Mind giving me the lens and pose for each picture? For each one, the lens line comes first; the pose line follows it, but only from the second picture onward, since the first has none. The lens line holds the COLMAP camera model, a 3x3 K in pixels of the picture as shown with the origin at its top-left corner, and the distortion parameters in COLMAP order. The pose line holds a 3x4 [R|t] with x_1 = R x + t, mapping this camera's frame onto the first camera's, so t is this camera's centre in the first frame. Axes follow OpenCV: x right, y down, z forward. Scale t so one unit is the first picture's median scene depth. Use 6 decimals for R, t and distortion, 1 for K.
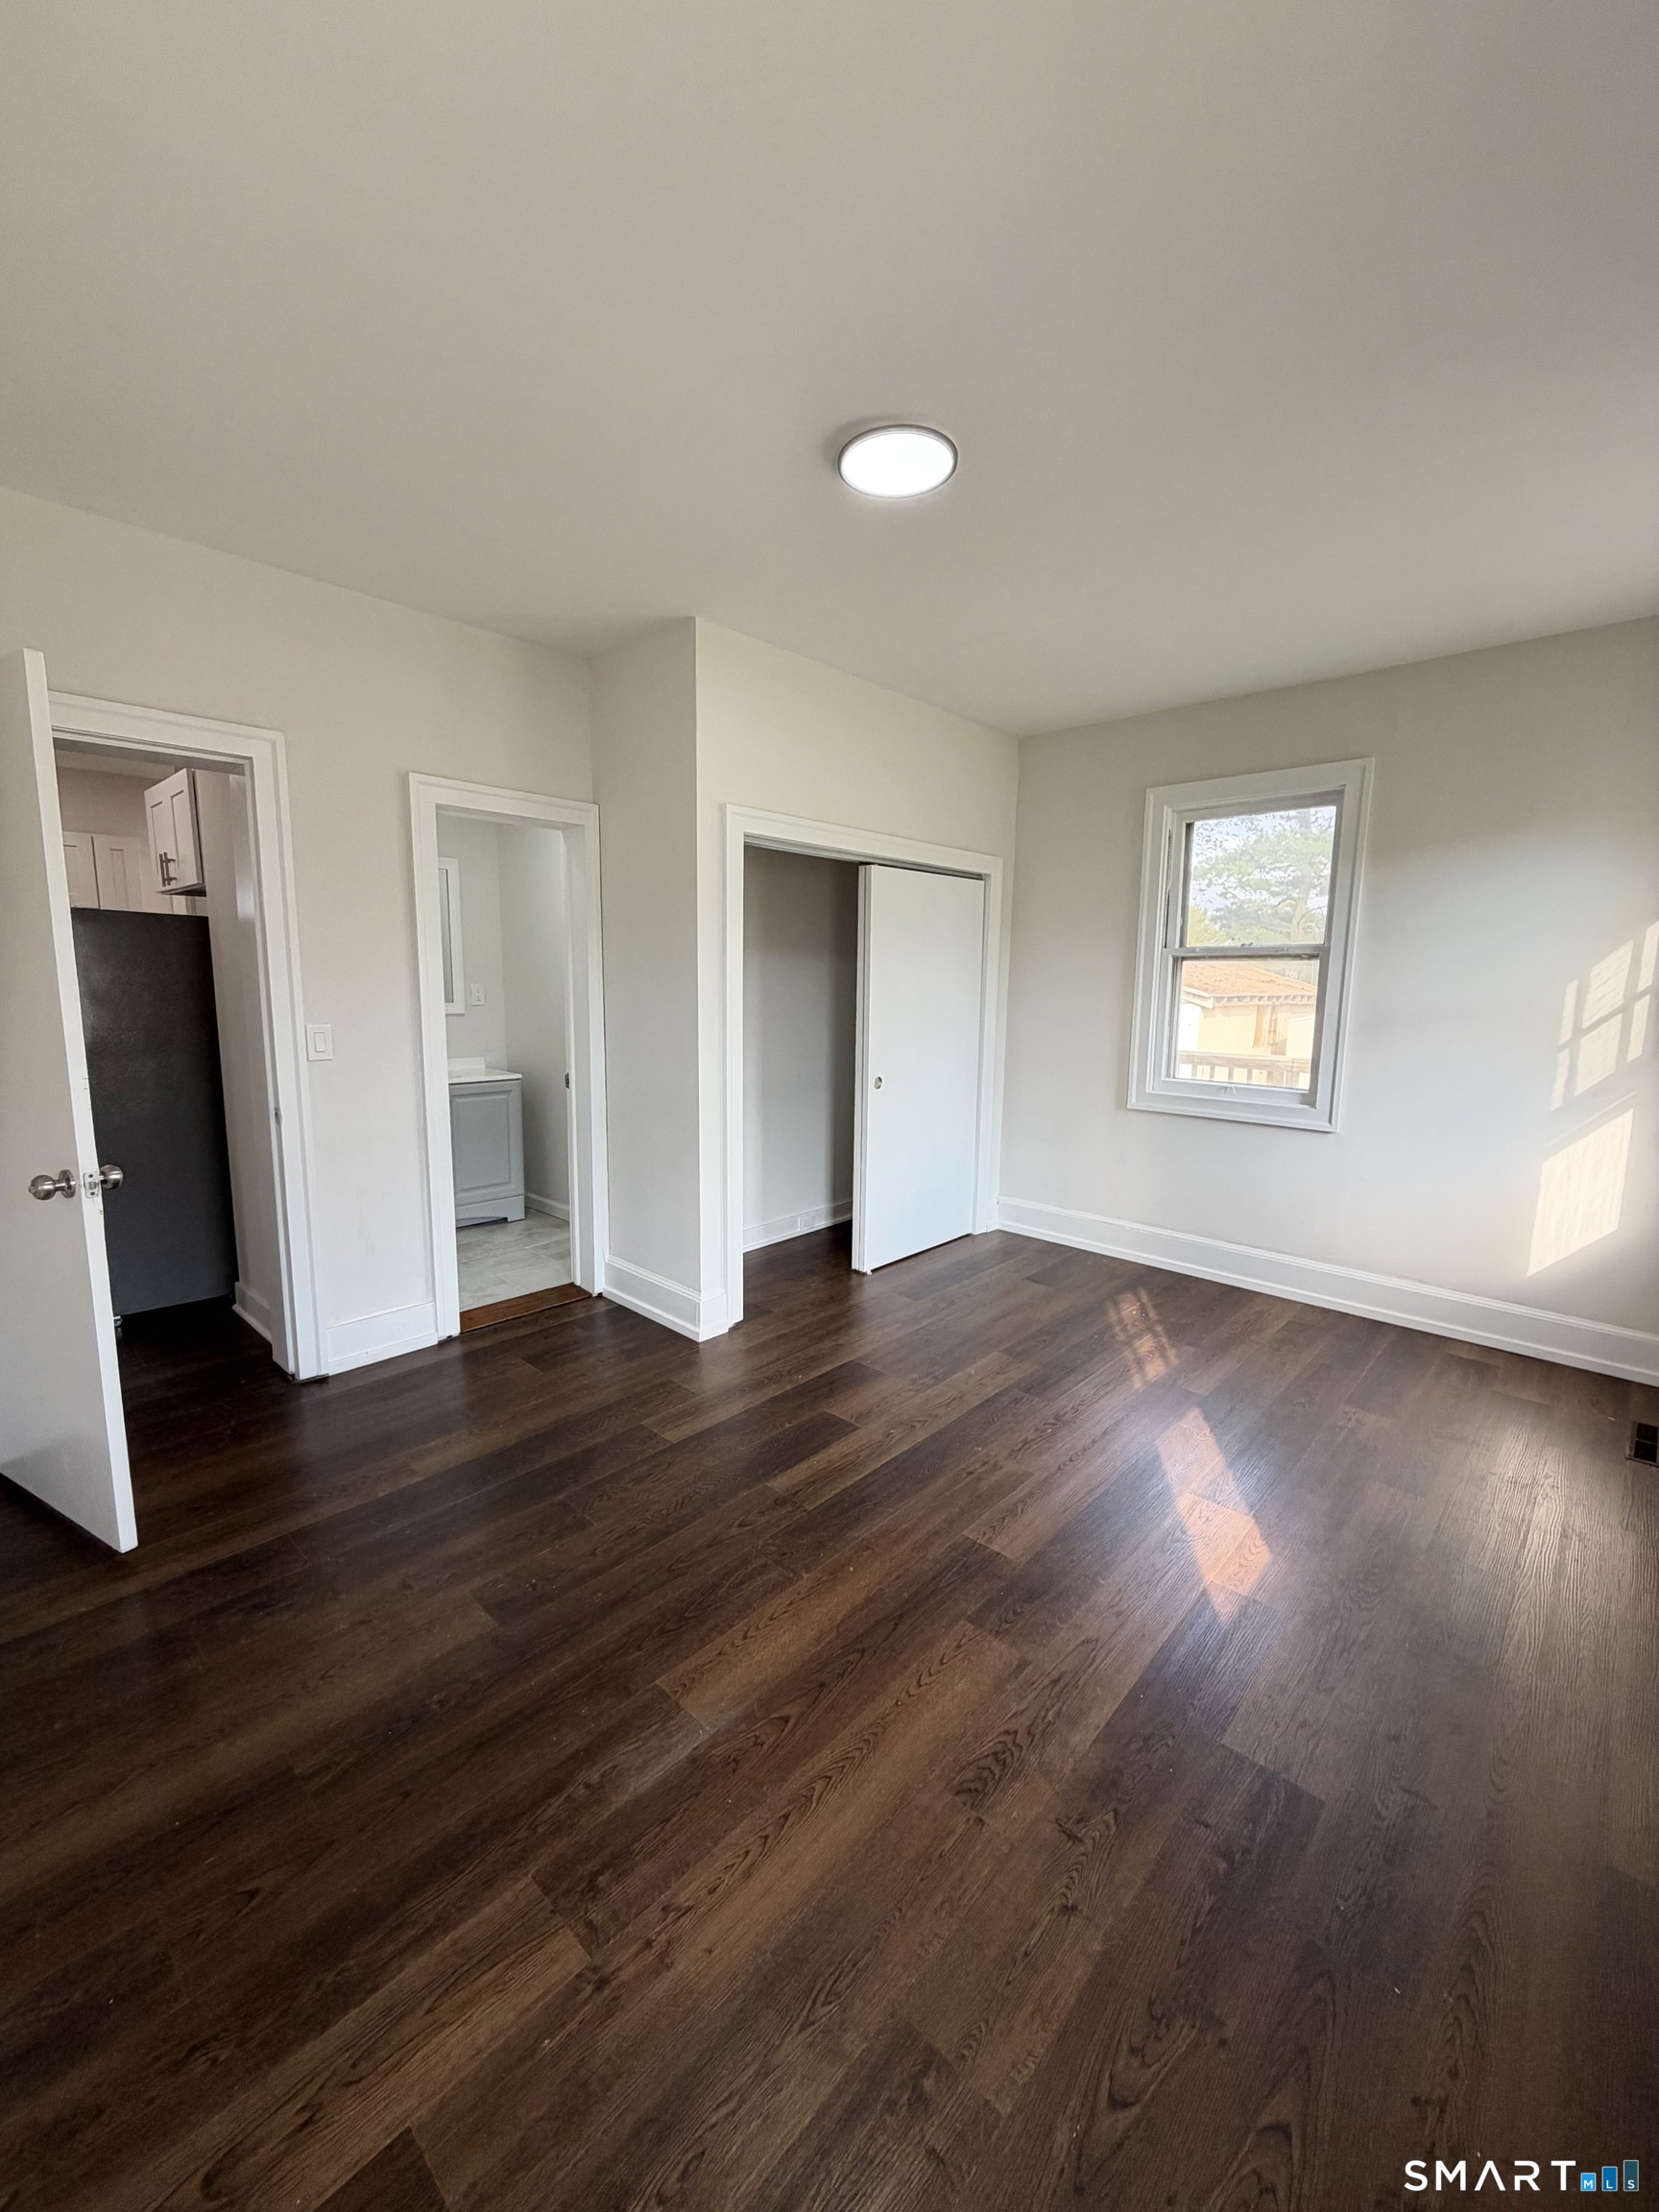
lens RADIAL K [[887.2, 0, 819.3], [0, 887.2, 1105.2], [0, 0, 1]] dist [-0.000237, 0.001021]
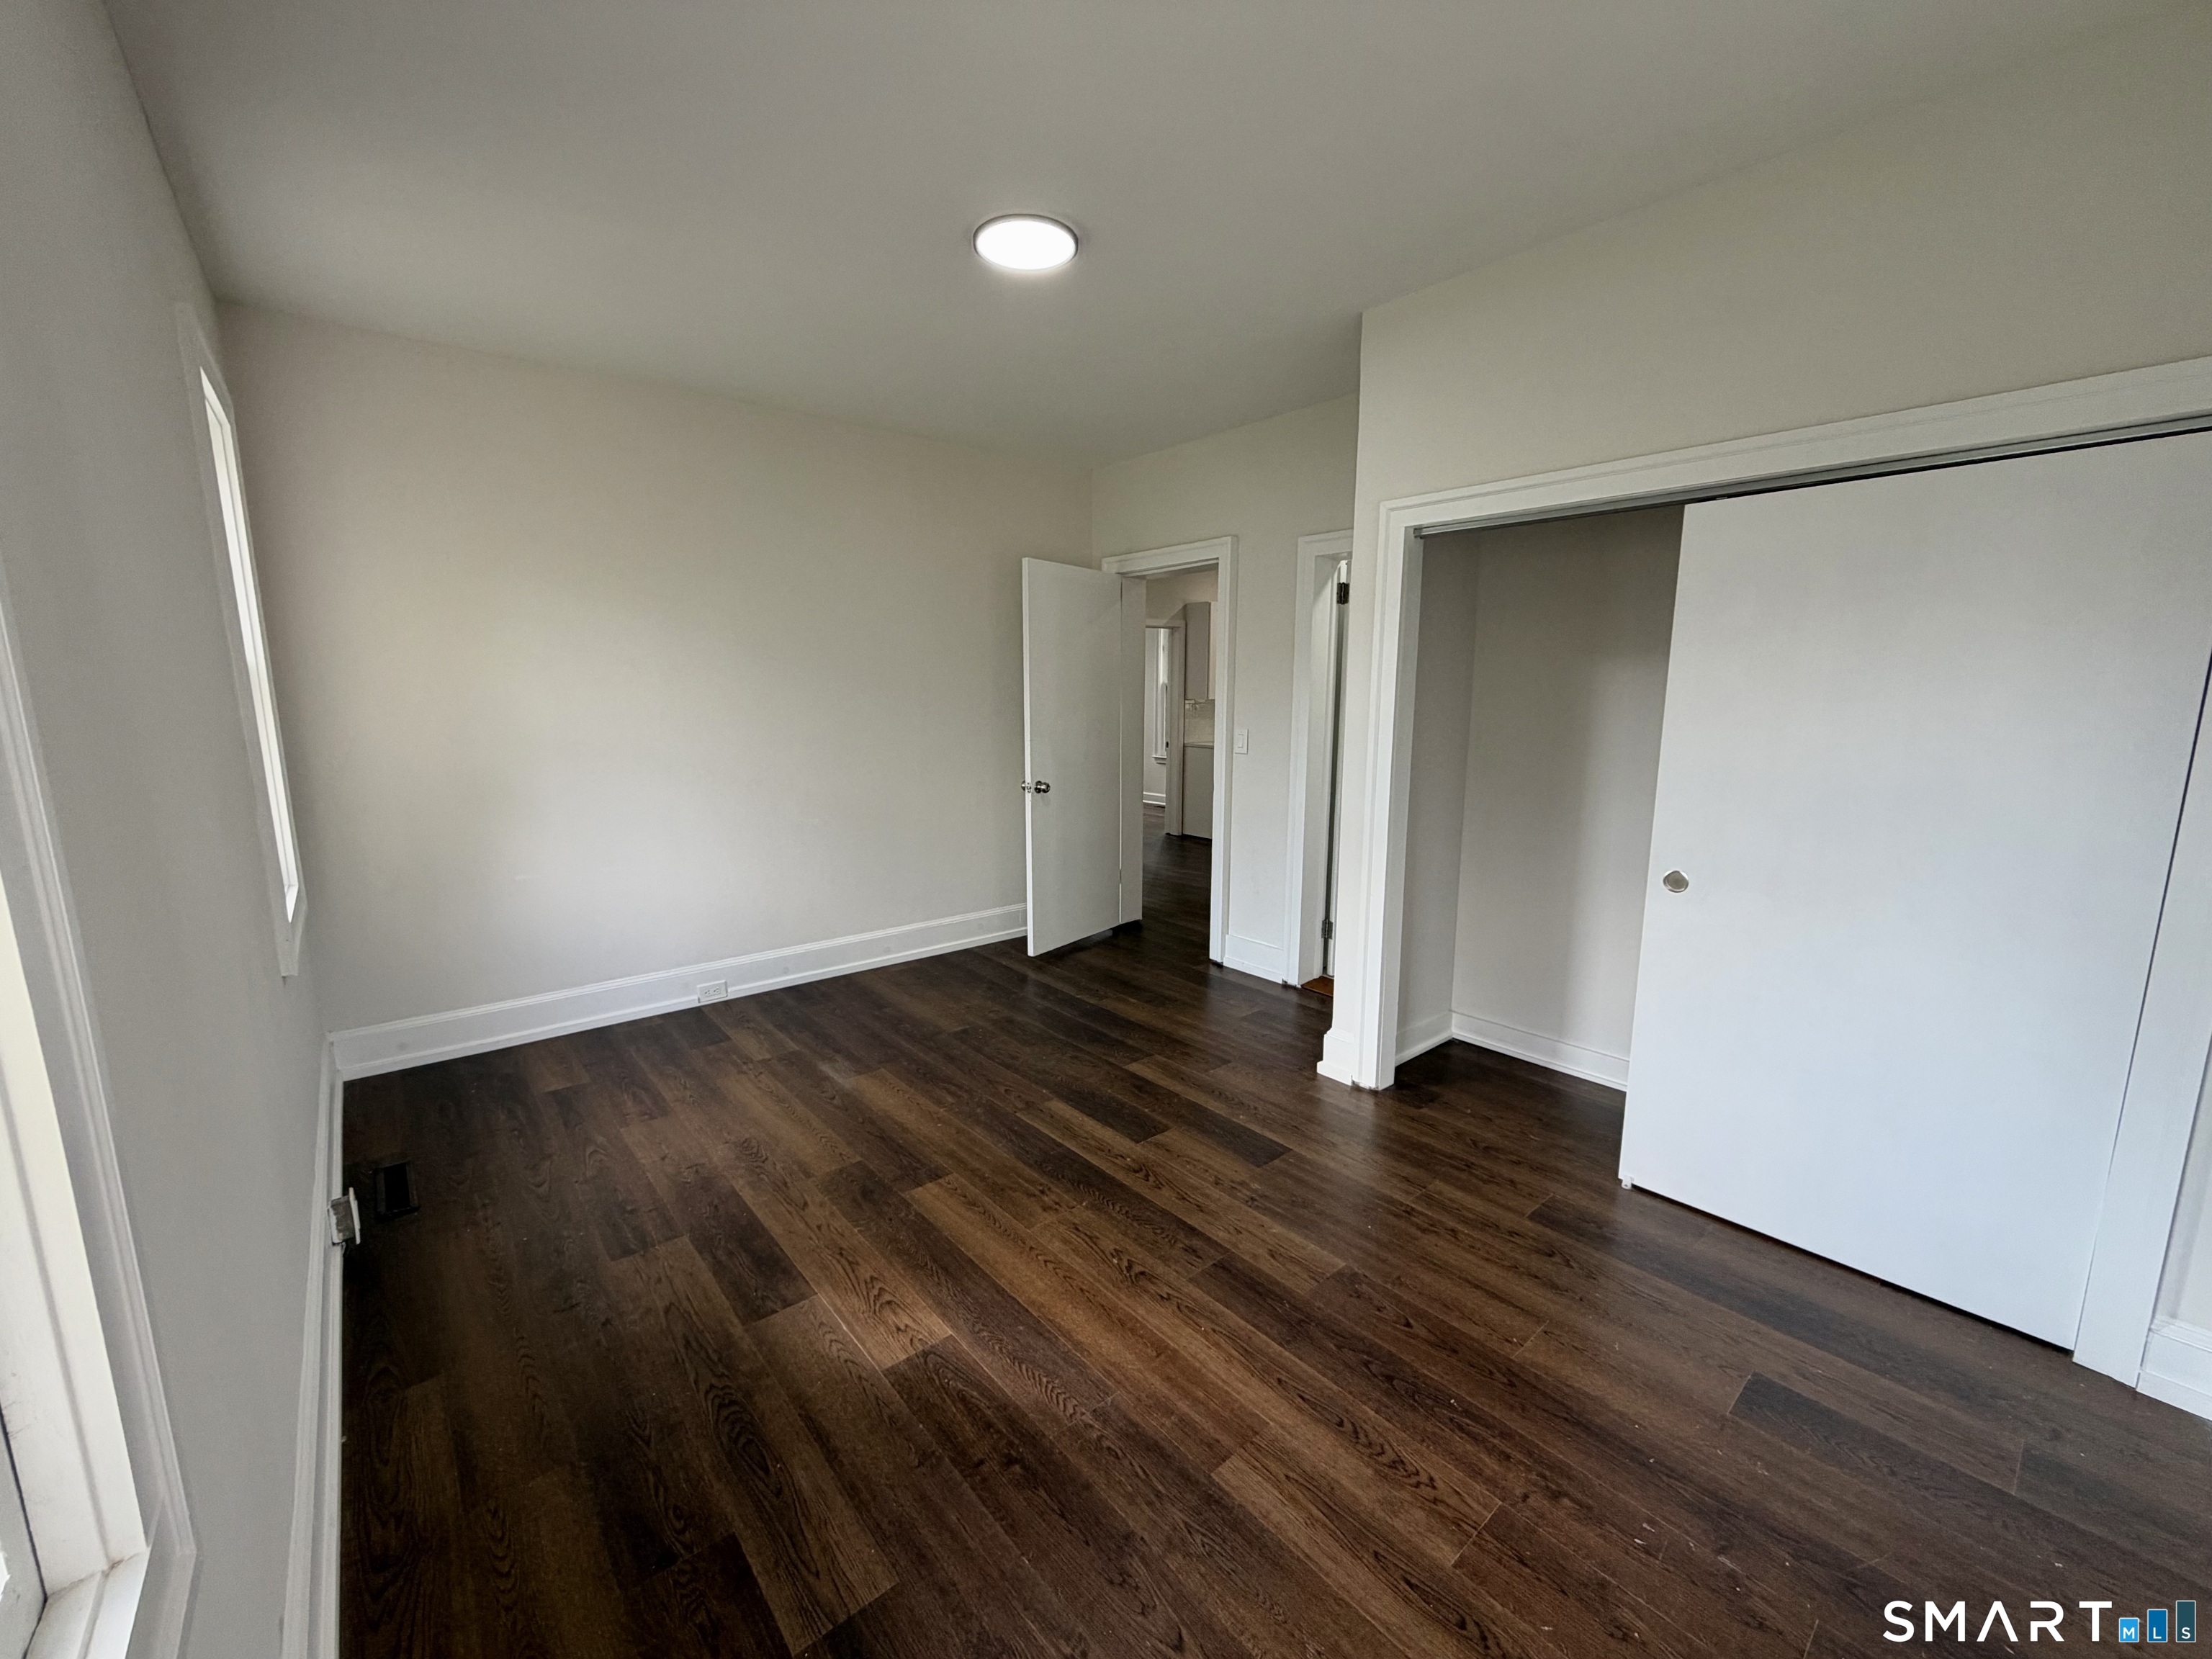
lens RADIAL K [[887.2, 0, 1095.8], [0, 887.2, 837.3], [0, 0, 1]] dist [-0.000237, 0.001021]
pose [[-0.119117, 0.160248, -0.979863, 1.027121], [-0.145075, 0.973489, 0.176842, -0.154344], [0.982224, 0.163219, -0.092711, 1.029782]]
